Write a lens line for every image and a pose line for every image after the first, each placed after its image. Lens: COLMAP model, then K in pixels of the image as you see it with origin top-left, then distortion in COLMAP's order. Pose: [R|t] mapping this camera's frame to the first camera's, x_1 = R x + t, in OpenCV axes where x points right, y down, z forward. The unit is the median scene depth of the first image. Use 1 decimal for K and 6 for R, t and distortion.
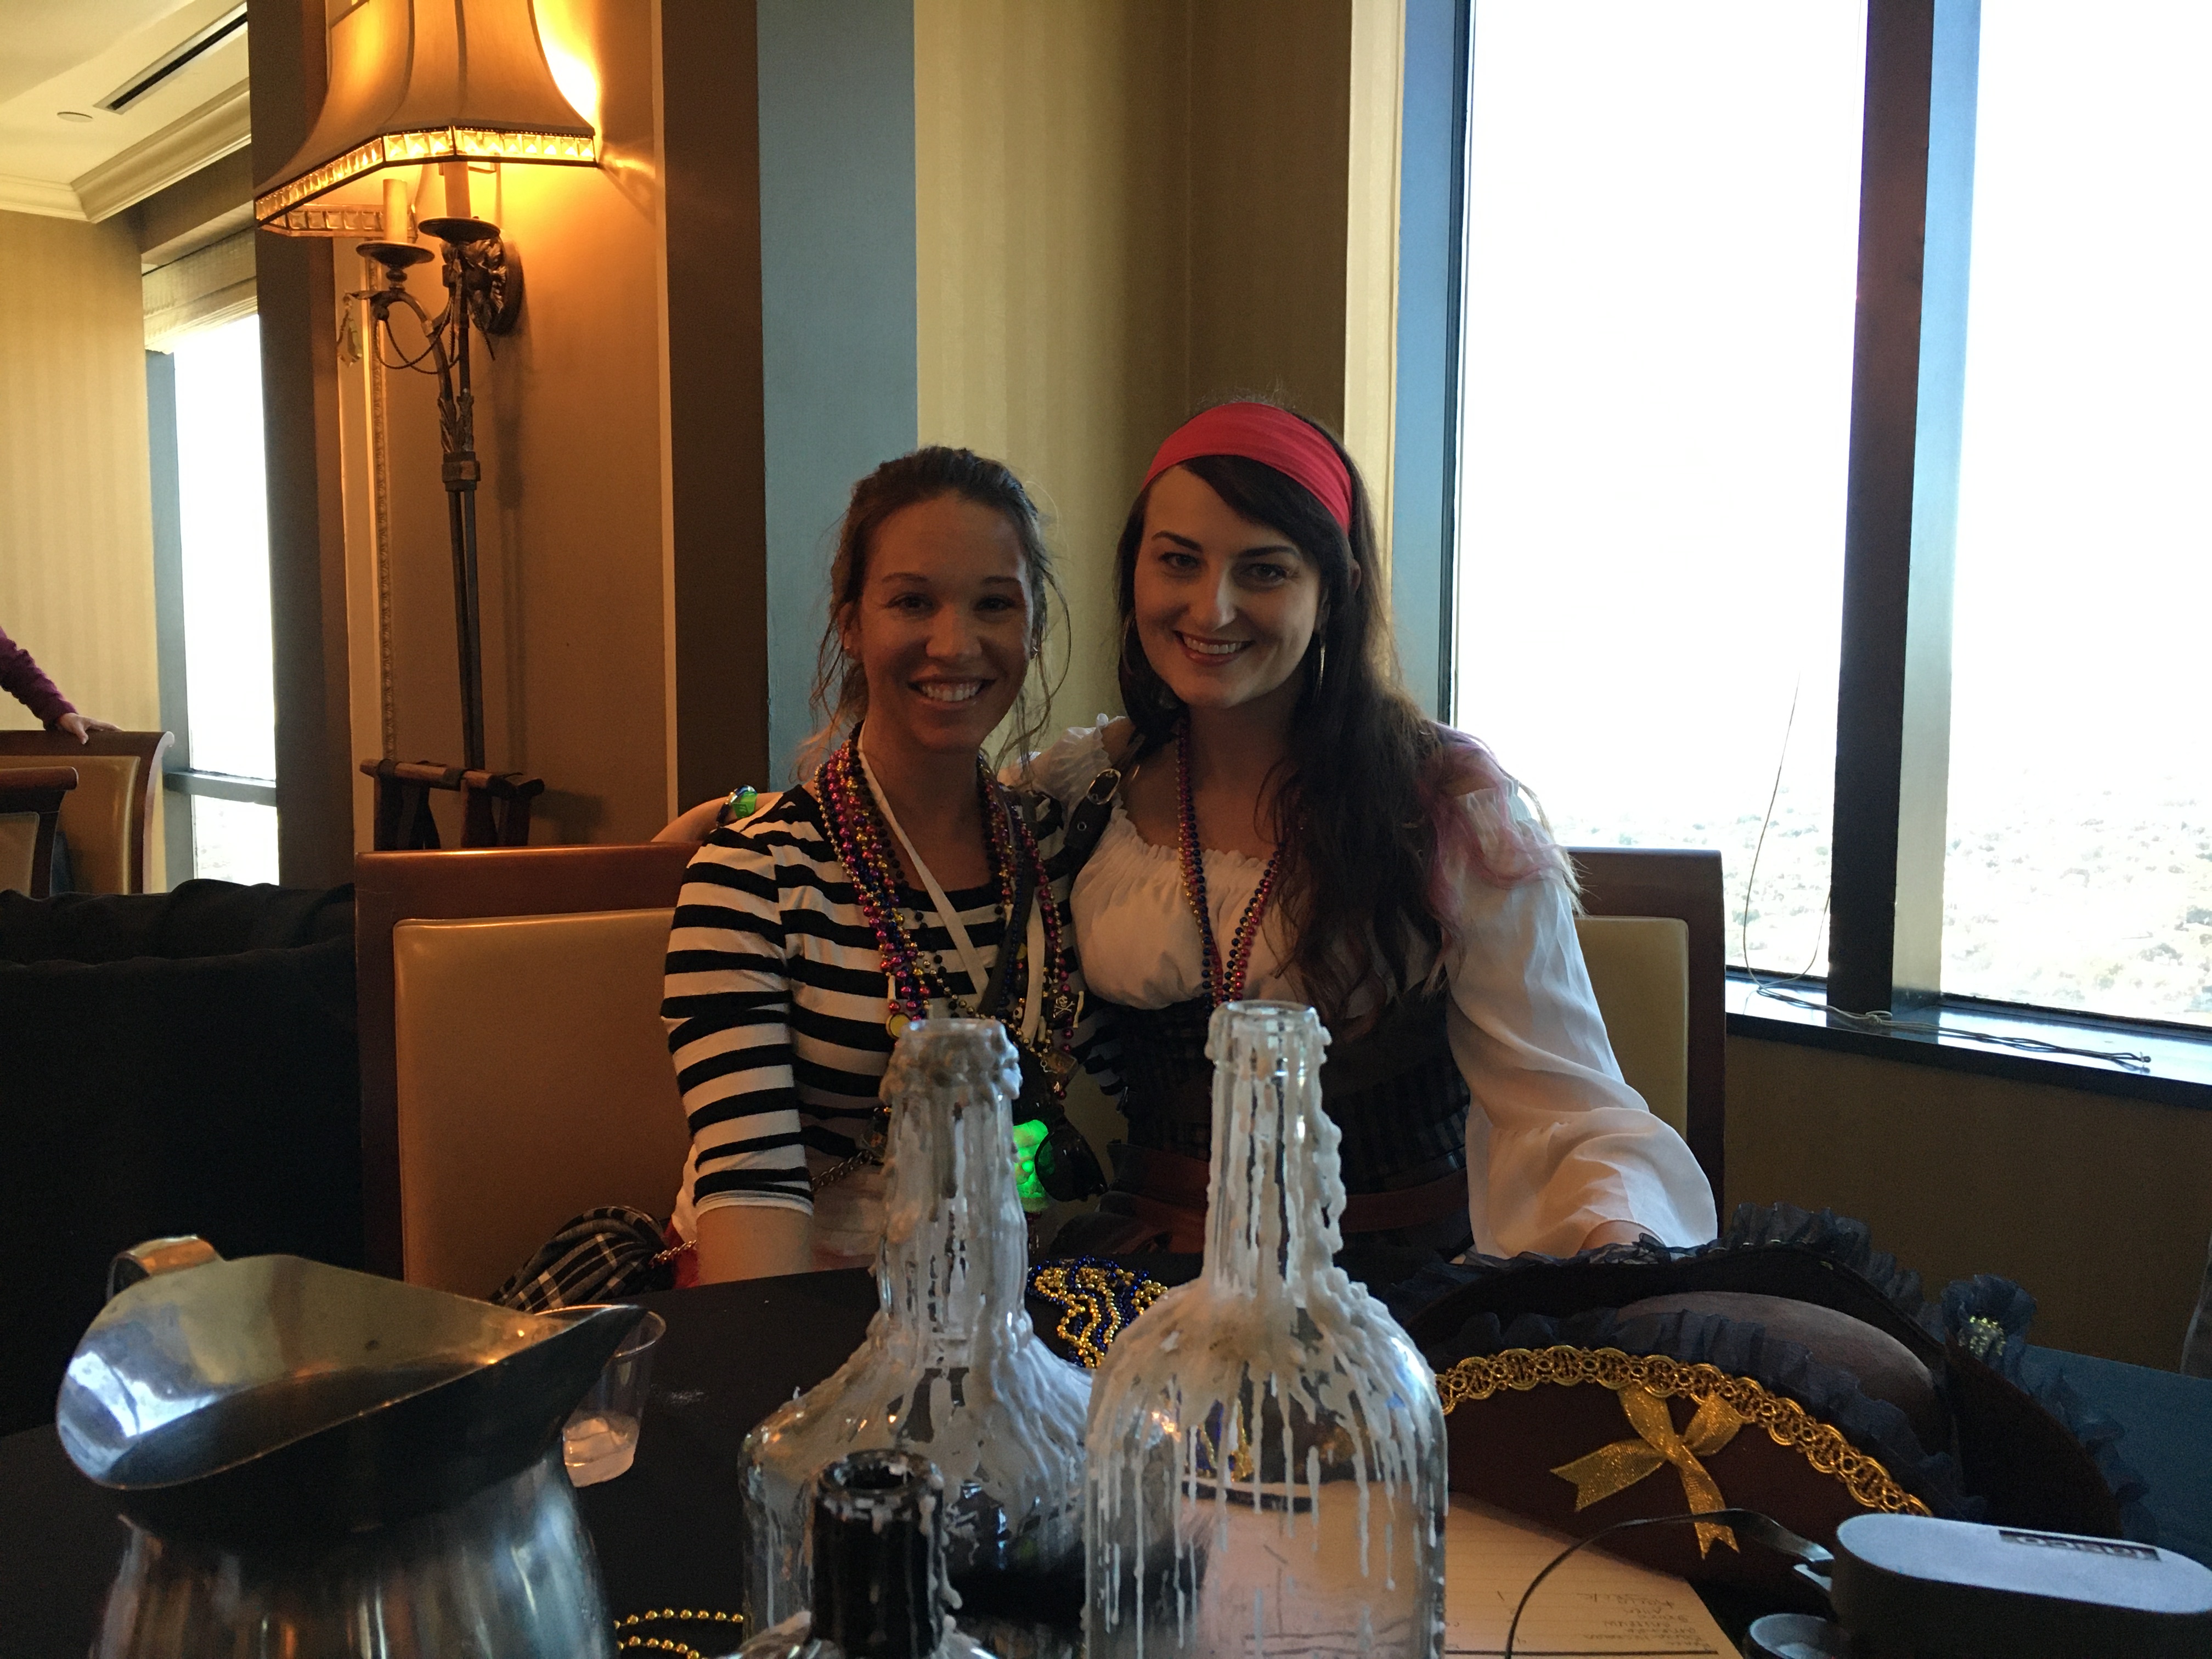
lens RADIAL K [[1871.9, 0, 1108.4], [0, 1871.9, 827.5], [0, 0, 1]] dist [0.044210, -0.031849]
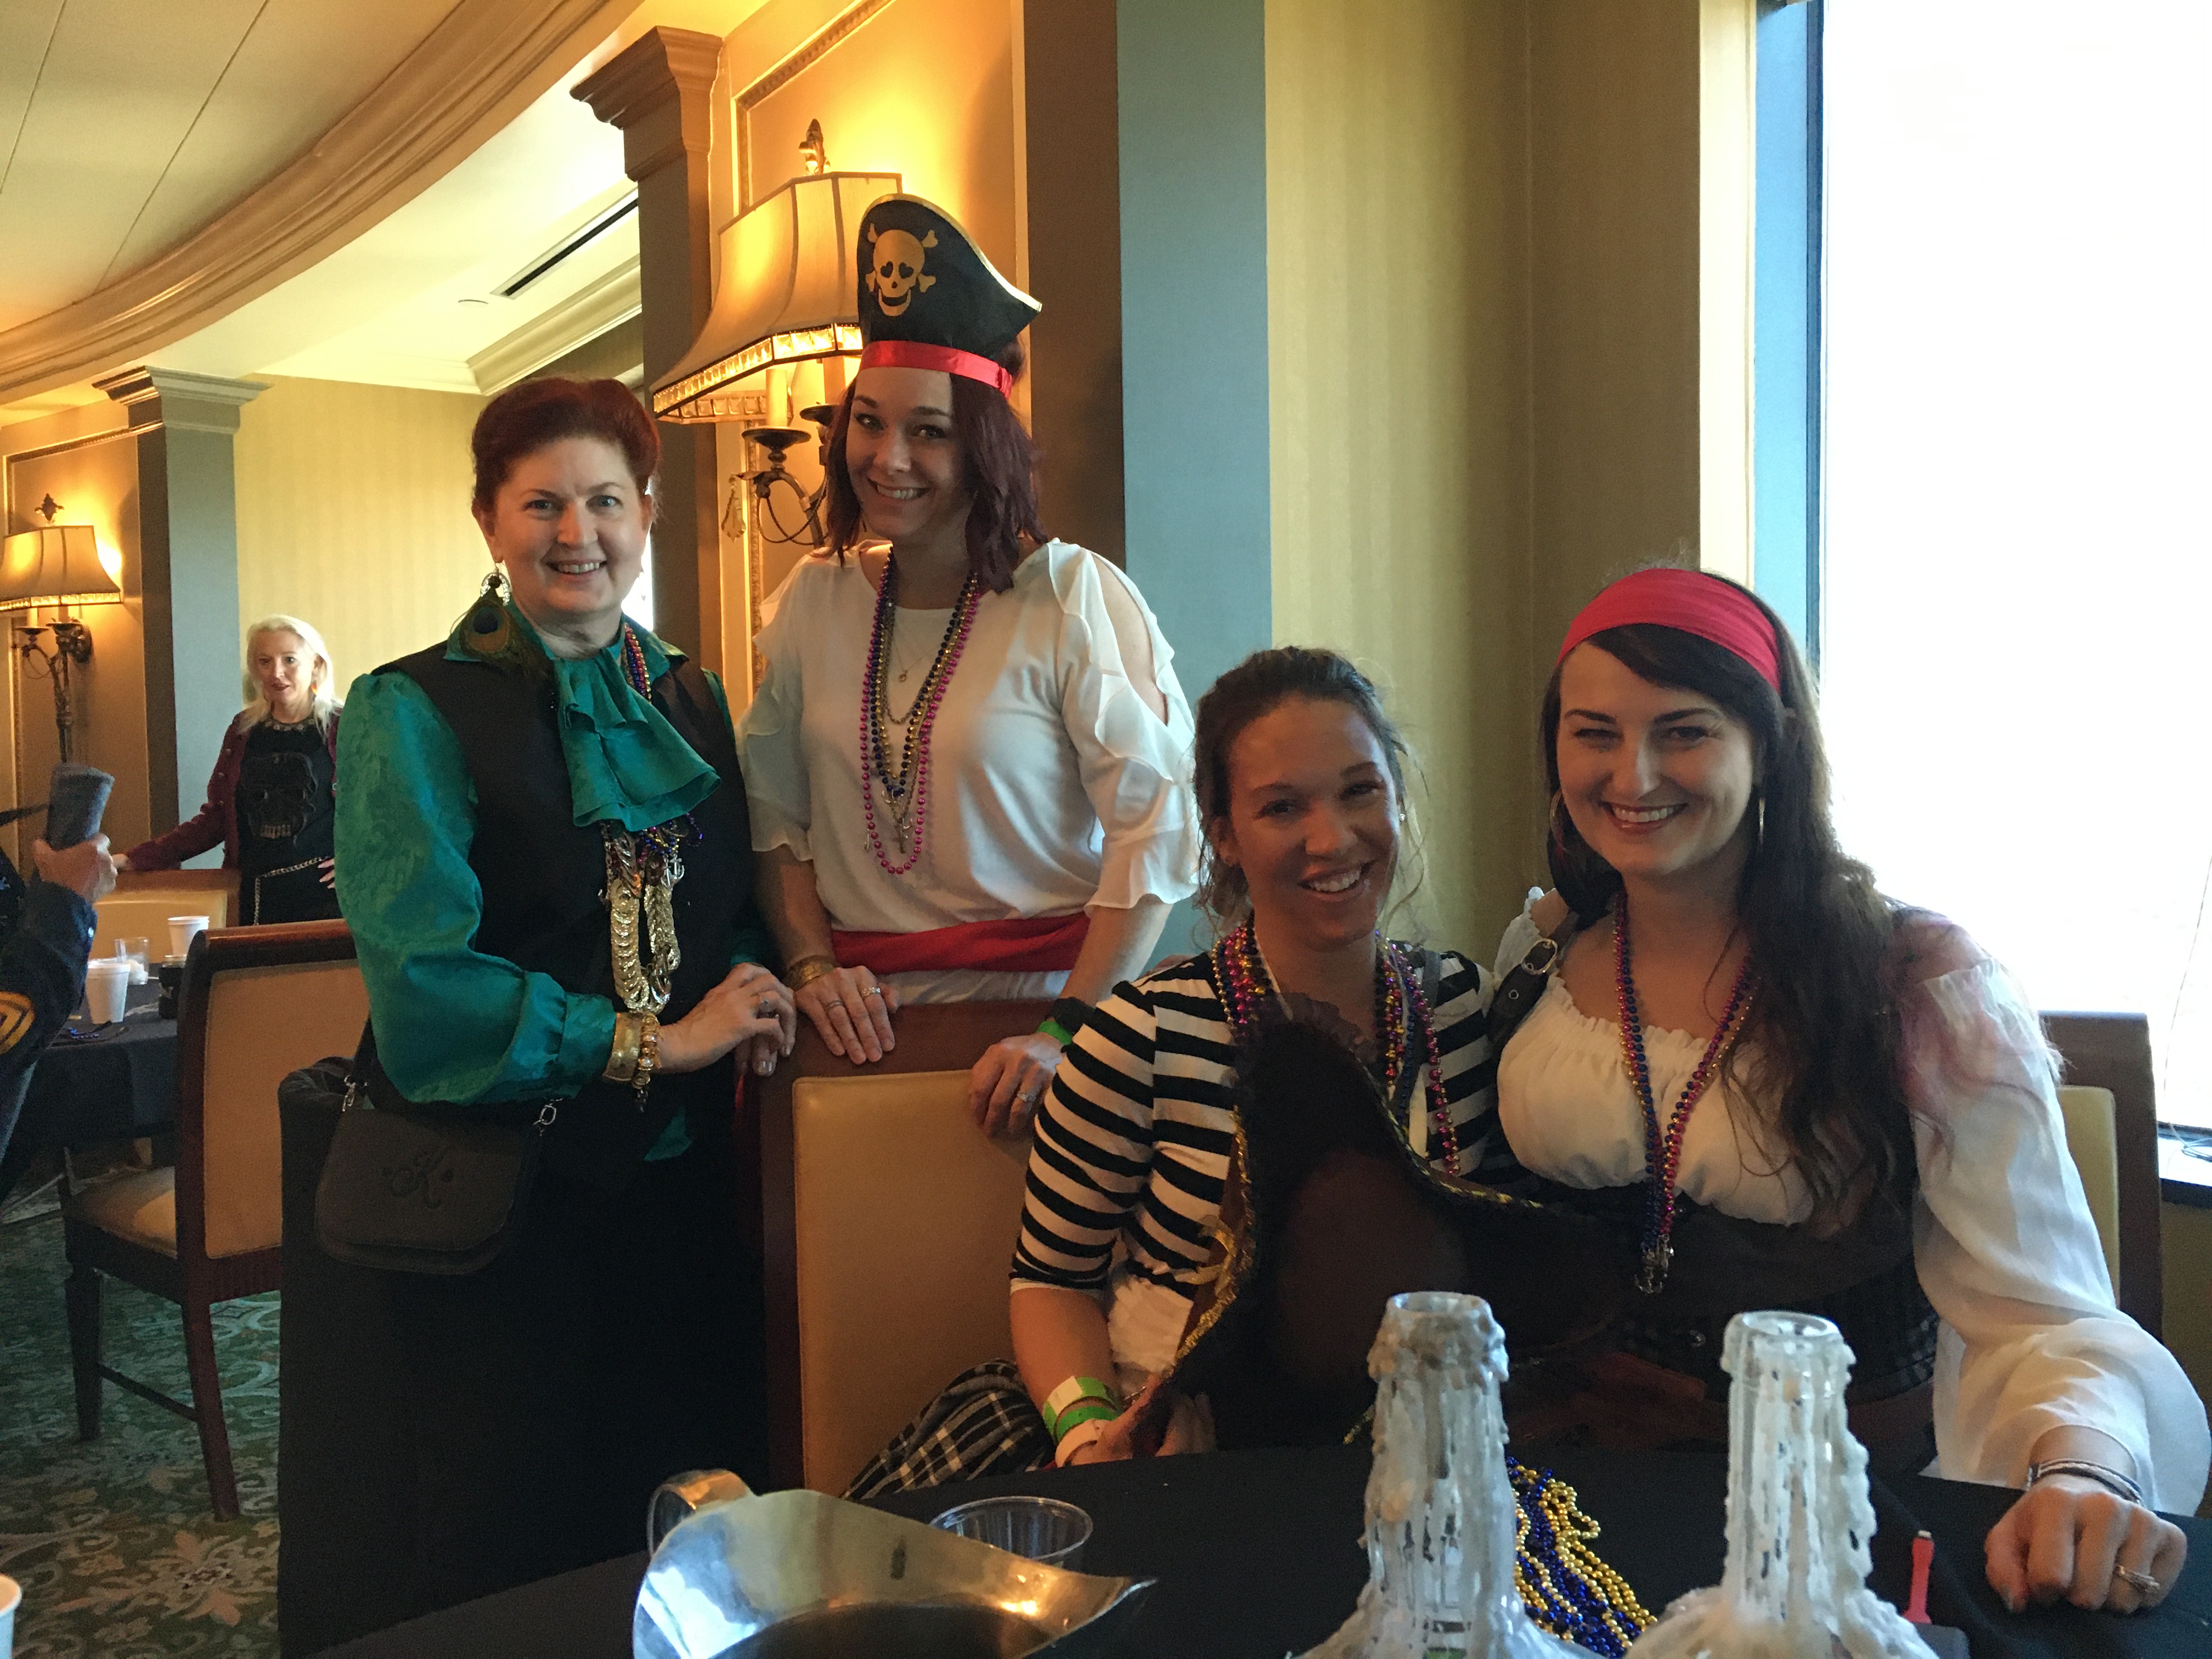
lens RADIAL K [[1871.9, 0, 1107.1], [0, 1871.9, 832.3], [0, 0, 1]] dist [0.044210, -0.031849]
pose [[0.985737, -0.018782, -0.167239, -0.085692], [0.009953, 0.998520, -0.053471, -0.099801], [0.167996, 0.051044, 0.984465, -0.057582]]
